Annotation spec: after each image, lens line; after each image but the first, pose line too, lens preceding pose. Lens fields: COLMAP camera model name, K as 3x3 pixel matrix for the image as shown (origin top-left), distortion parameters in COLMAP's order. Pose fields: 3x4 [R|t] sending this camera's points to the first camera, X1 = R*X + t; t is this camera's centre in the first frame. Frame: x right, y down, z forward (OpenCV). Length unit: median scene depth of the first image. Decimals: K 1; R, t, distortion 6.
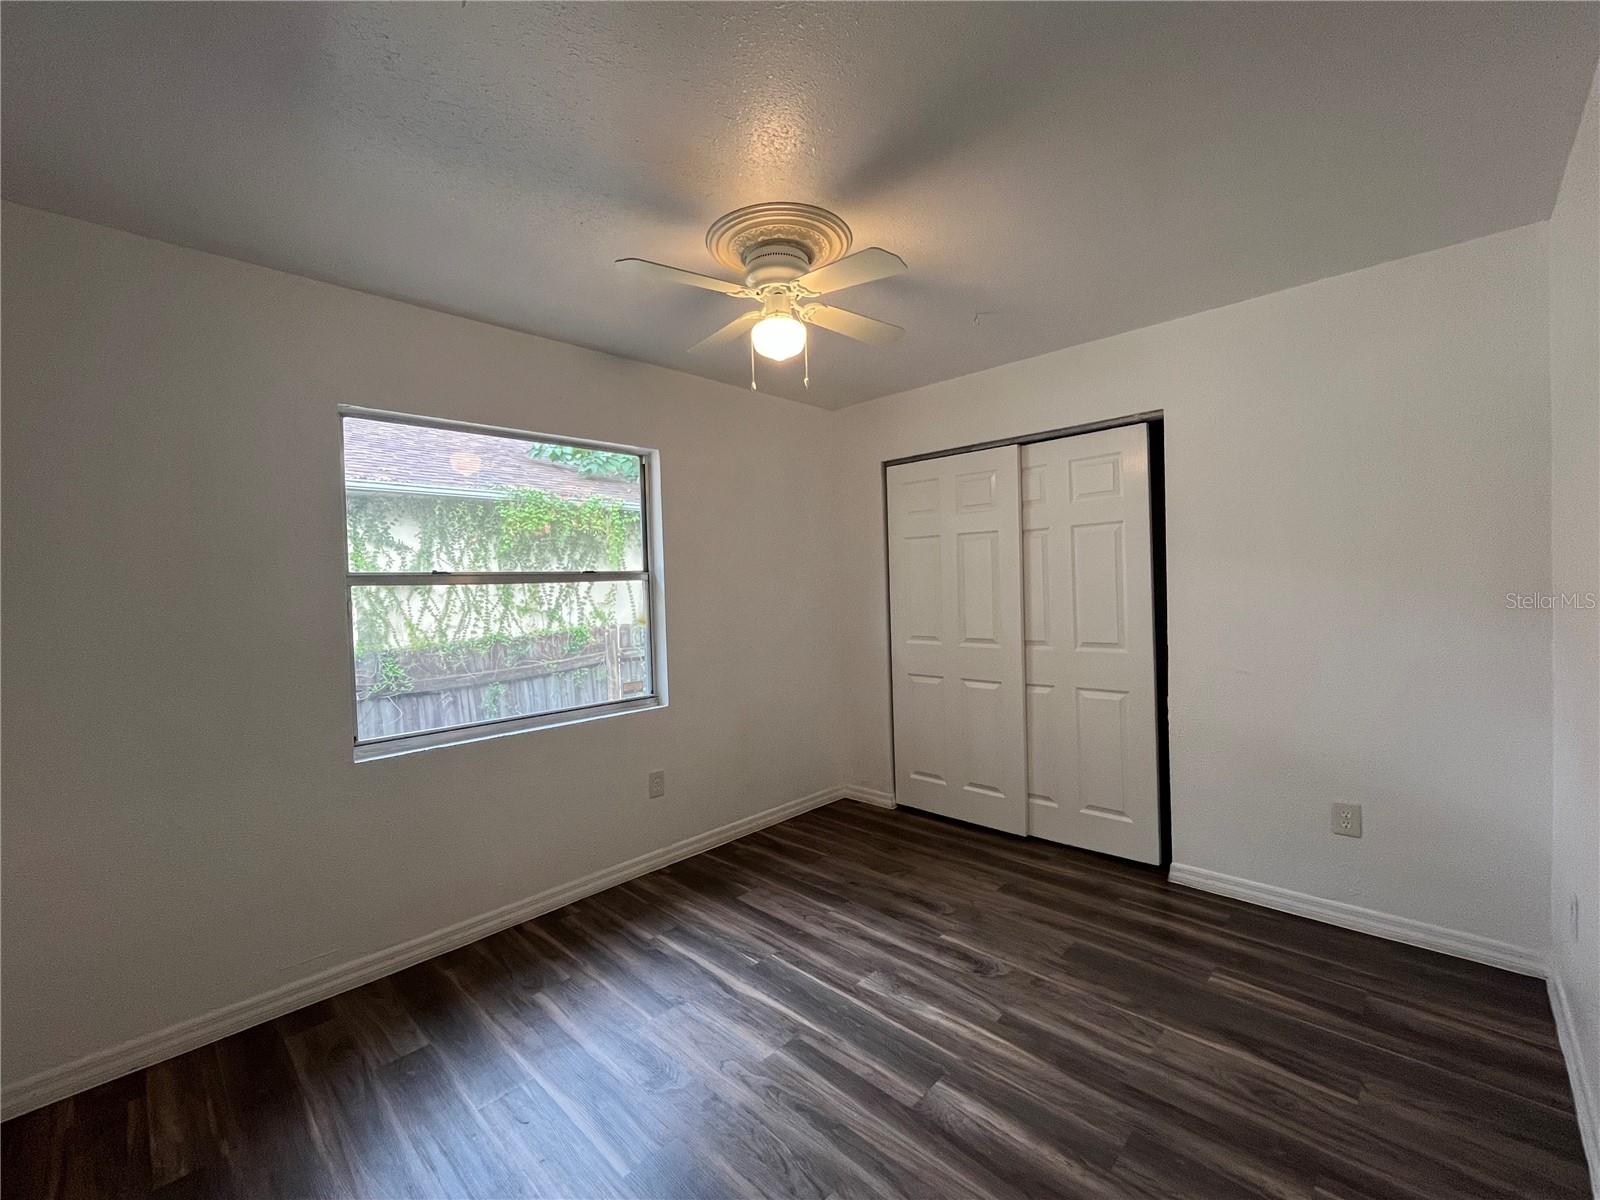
lens RADIAL K [[650.6, 0, 812.3], [0, 650.6, 596.9], [0, 0, 1]] dist [-0.003590, 0.000532]
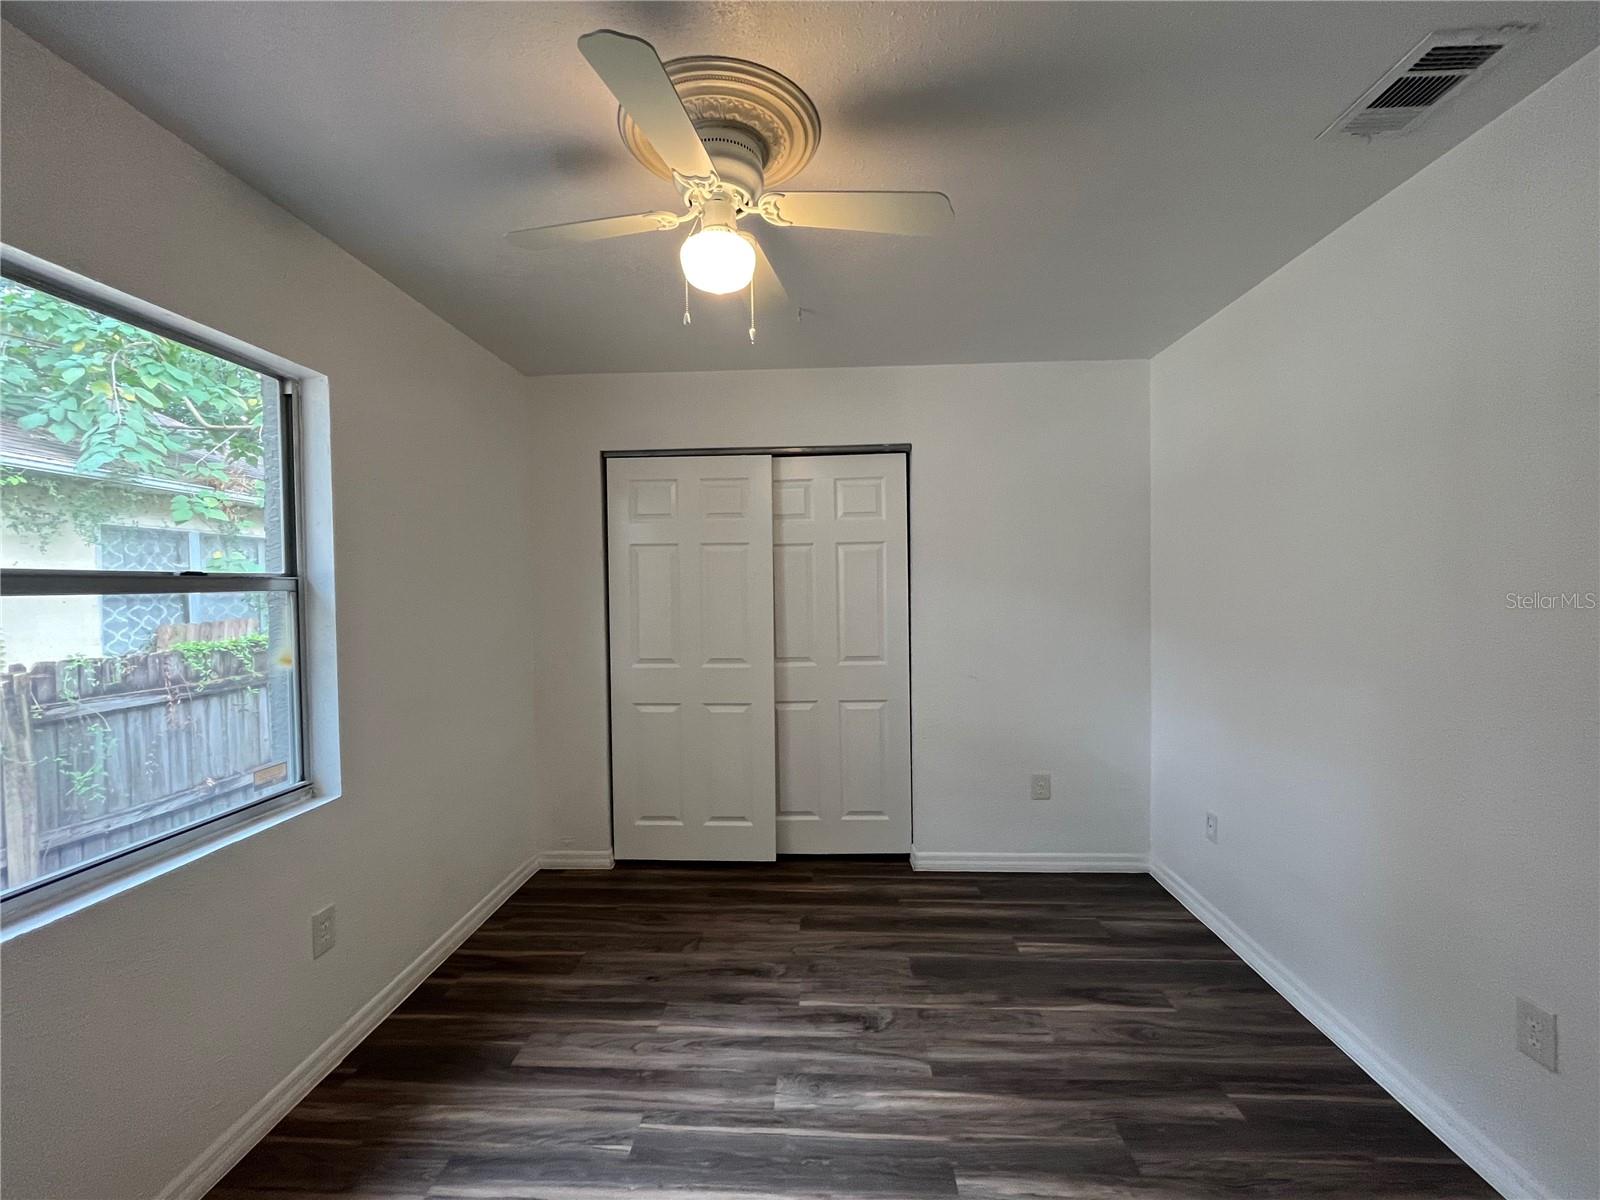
lens RADIAL K [[650.6, 0, 814.1], [0, 650.6, 598.2], [0, 0, 1]] dist [-0.003590, 0.000532]
pose [[0.763764, 0.007472, 0.645453, -0.352707], [0.003296, 0.999875, -0.015474, -0.009765], [-0.645488, 0.013946, 0.763643, 0.310190]]
